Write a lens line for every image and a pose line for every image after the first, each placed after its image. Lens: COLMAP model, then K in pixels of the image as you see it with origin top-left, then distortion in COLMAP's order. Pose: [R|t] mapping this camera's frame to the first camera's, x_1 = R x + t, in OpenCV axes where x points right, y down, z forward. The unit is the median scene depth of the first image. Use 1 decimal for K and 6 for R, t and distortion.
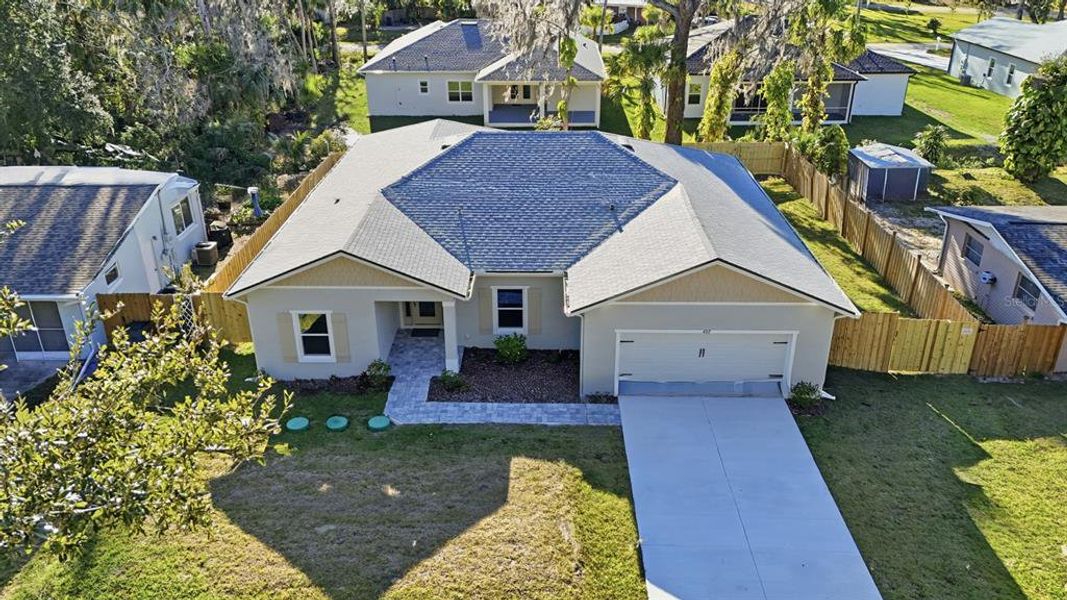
lens RADIAL K [[806.7, 0, 537.7], [0, 806.7, 295.8], [0, 0, 1]] dist [0.035916, -0.007593]
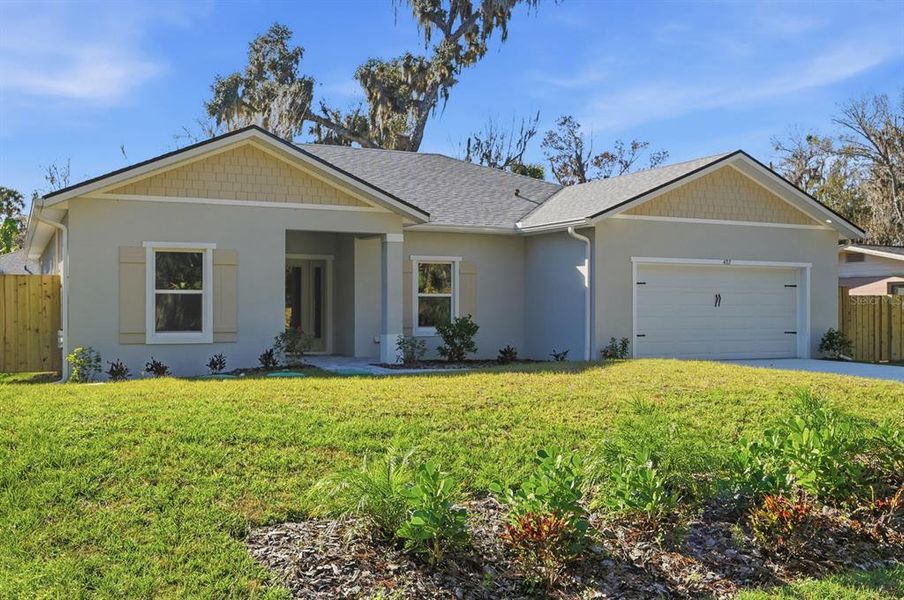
lens RADIAL K [[908.6, 0, 450.7], [0, 908.6, 299.7], [0, 0, 1]] dist [-0.010306, 0.000000]
pose [[0.891605, 0.010705, 0.452688, -0.400878], [0.188149, 0.900576, -0.391871, 0.350012], [-0.411875, 0.434566, 0.800944, 0.403068]]
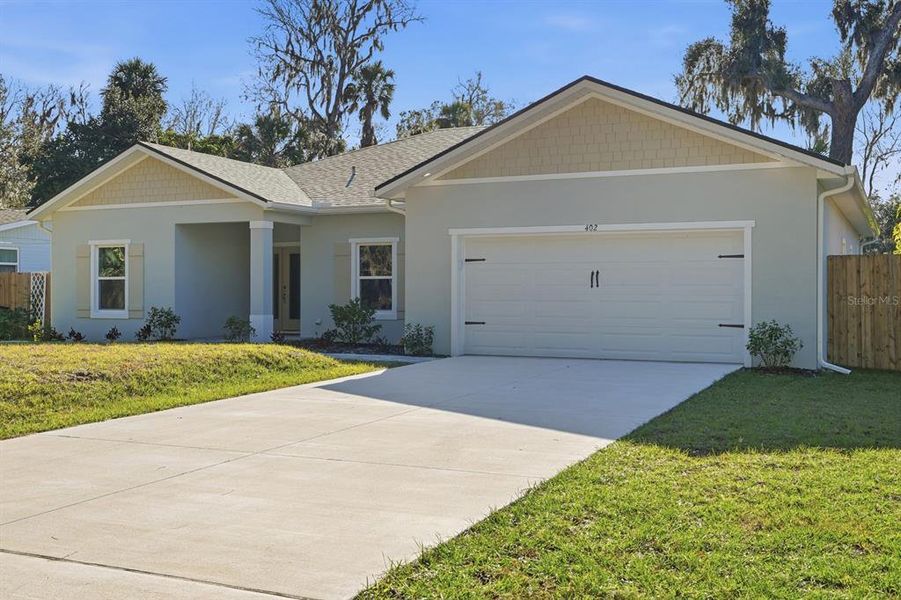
lens RADIAL K [[963.0, 0, 449.1], [0, 963.0, 297.7], [0, 0, 1]] dist [-0.018597, 0.000000]
pose [[0.912728, 0.008297, -0.408484, 0.377898], [-0.180520, 0.905100, -0.384975, 0.354877], [0.366525, 0.425117, 0.827608, 0.389758]]
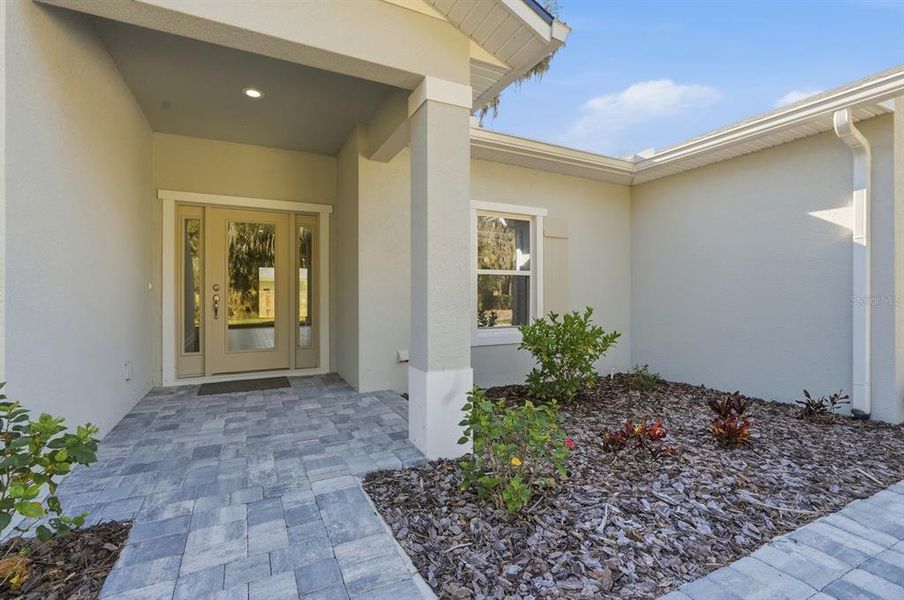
lens RADIAL K [[402.6, 0, 447.5], [0, 402.6, 293.6], [0, 0, 1]] dist [-0.017399, 0.002684]
pose [[0.888695, 0.008024, 0.458429, -0.161558], [0.189487, 0.904038, -0.383157, 0.103296], [-0.417512, 0.427376, 0.801894, 0.920105]]
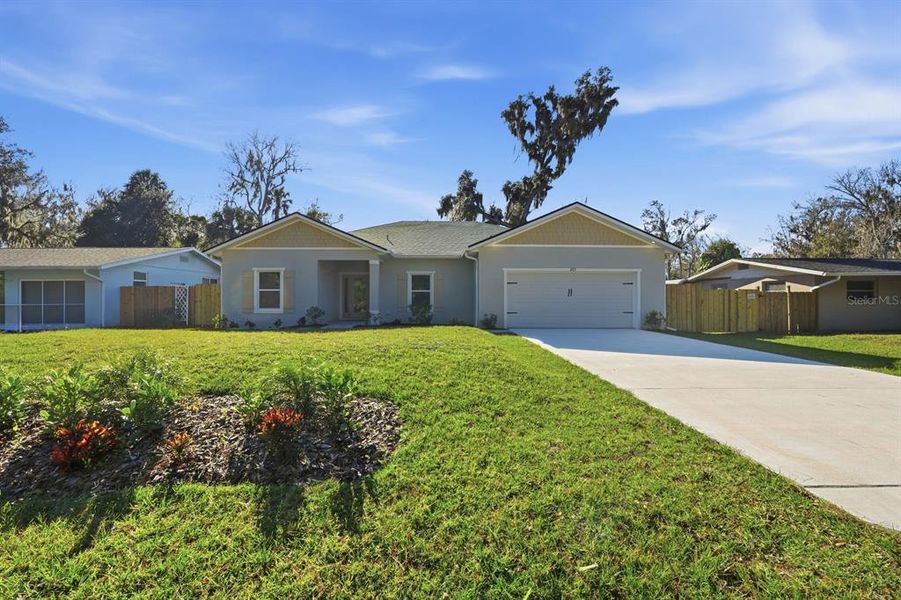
lens RADIAL K [[401.3, 0, 448.5], [0, 401.3, 296.0], [0, 0, 1]] dist [-0.017399, 0.002684]
pose [[0.999119, 0.007369, 0.041319, -0.016221], [0.011455, 0.899221, -0.437346, 0.343104], [-0.040378, 0.437433, 0.898344, 0.424032]]
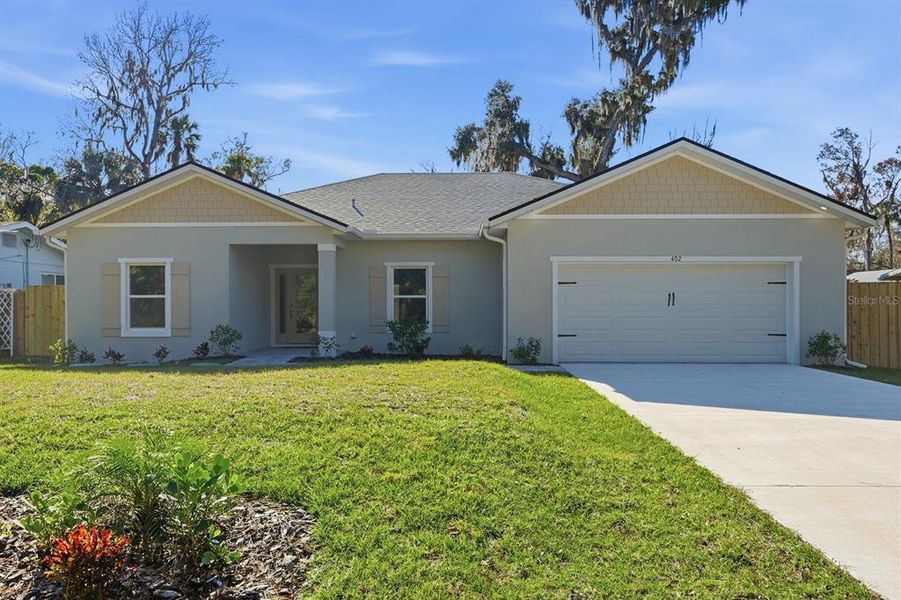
lens RADIAL K [[696.8, 0, 448.1], [0, 696.8, 307.5], [0, 0, 1]] dist [-0.003228, -0.002610]
pose [[0.999992, 0.003914, -0.001177, 0.003974], [-0.004042, 0.904265, -0.426952, 0.335154], [-0.000607, 0.426953, 0.904273, 0.426309]]
